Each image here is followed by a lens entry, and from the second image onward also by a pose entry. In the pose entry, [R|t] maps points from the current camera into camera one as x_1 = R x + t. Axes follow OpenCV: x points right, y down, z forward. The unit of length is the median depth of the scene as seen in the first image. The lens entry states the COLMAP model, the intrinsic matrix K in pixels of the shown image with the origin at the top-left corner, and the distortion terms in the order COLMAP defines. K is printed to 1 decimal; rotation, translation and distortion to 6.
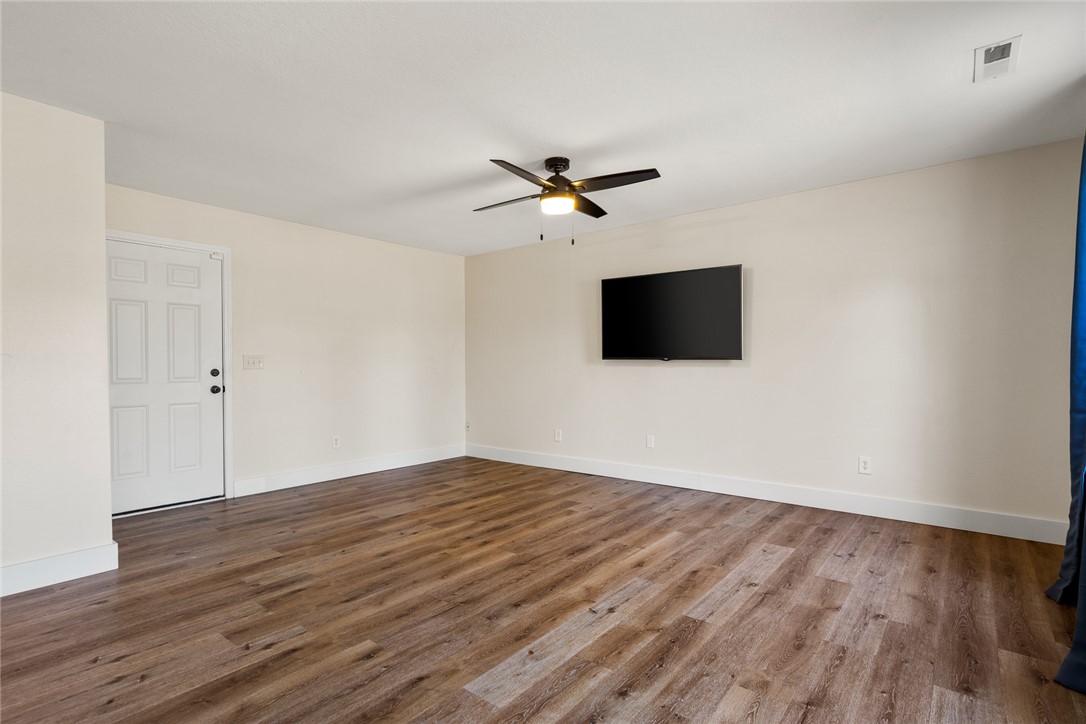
lens RADIAL K [[536.1, 0, 543.0], [0, 536.1, 362.0], [0, 0, 1]] dist [-0.004401, -0.000391]
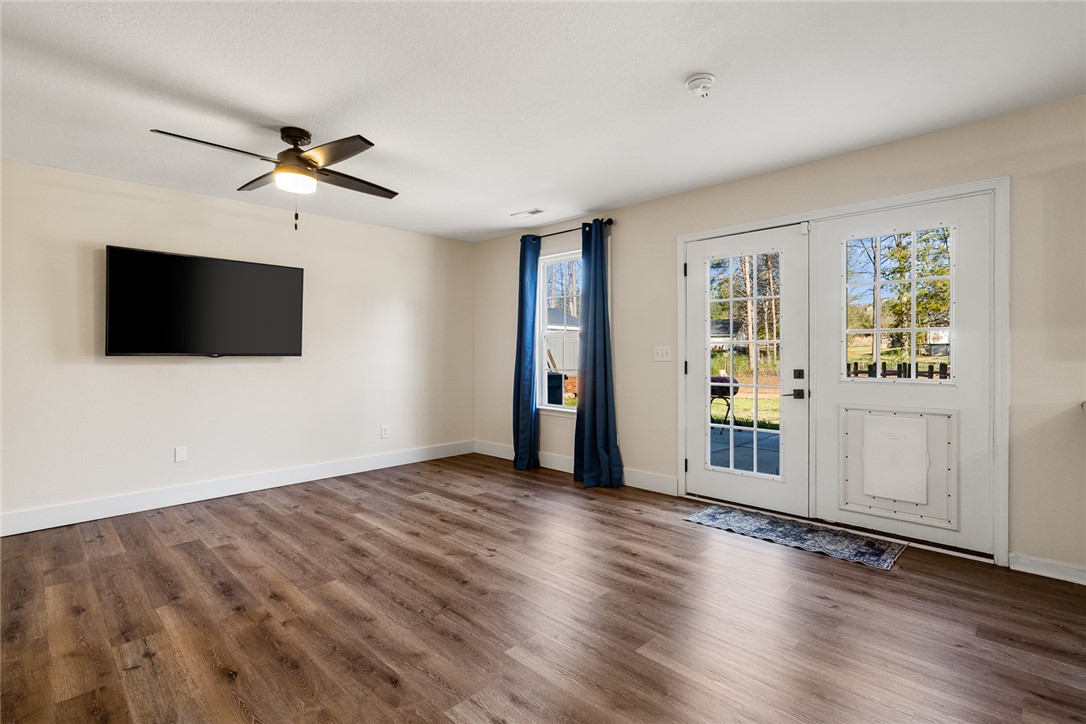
lens RADIAL K [[509.7, 0, 546.2], [0, 509.7, 356.7], [0, 0, 1]] dist [-0.002044, 0.000106]
pose [[0.101473, -0.006832, 0.994815, -0.765072], [0.001196, 0.999977, 0.006746, -0.011087], [-0.994838, 0.000505, 0.101479, 0.520861]]
